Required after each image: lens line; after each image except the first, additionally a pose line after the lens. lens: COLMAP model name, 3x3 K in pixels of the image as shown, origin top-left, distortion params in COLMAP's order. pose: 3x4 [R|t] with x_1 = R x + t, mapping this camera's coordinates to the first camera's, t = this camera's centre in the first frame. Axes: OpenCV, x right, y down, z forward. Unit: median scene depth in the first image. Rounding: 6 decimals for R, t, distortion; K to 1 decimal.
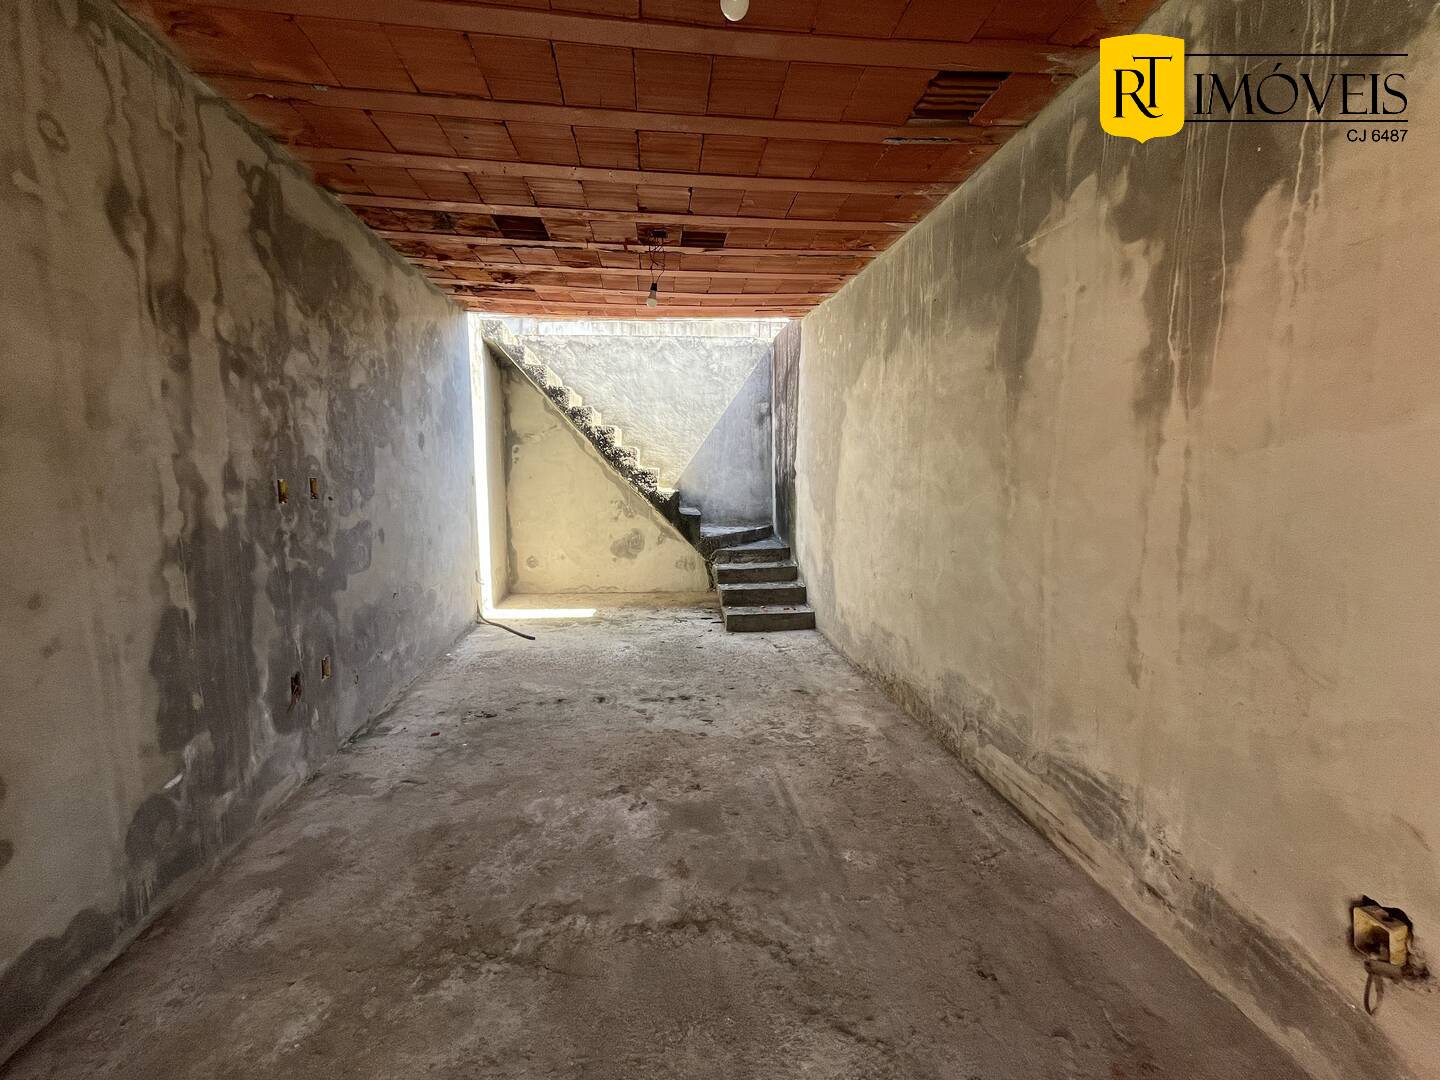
lens RADIAL K [[581.5, 0, 718.8], [0, 581.5, 539.6], [0, 0, 1]] dist [-0.003039, 0.000263]
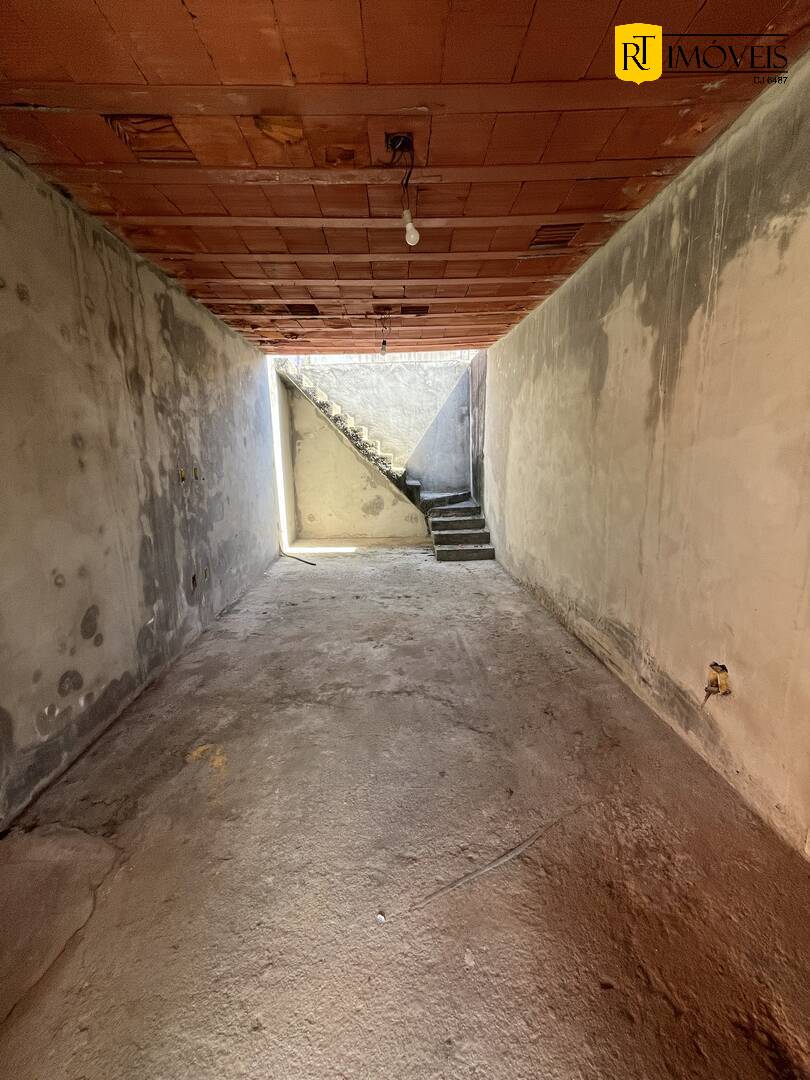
lens RADIAL K [[436.1, 0, 406.3], [0, 436.1, 542.2], [0, 0, 1]] dist [-0.003039, 0.000263]
pose [[0.996366, -0.004291, -0.085071, 0.071366], [0.011705, 0.996154, 0.086838, 0.015374], [0.084372, -0.087519, 0.992583, -0.348435]]
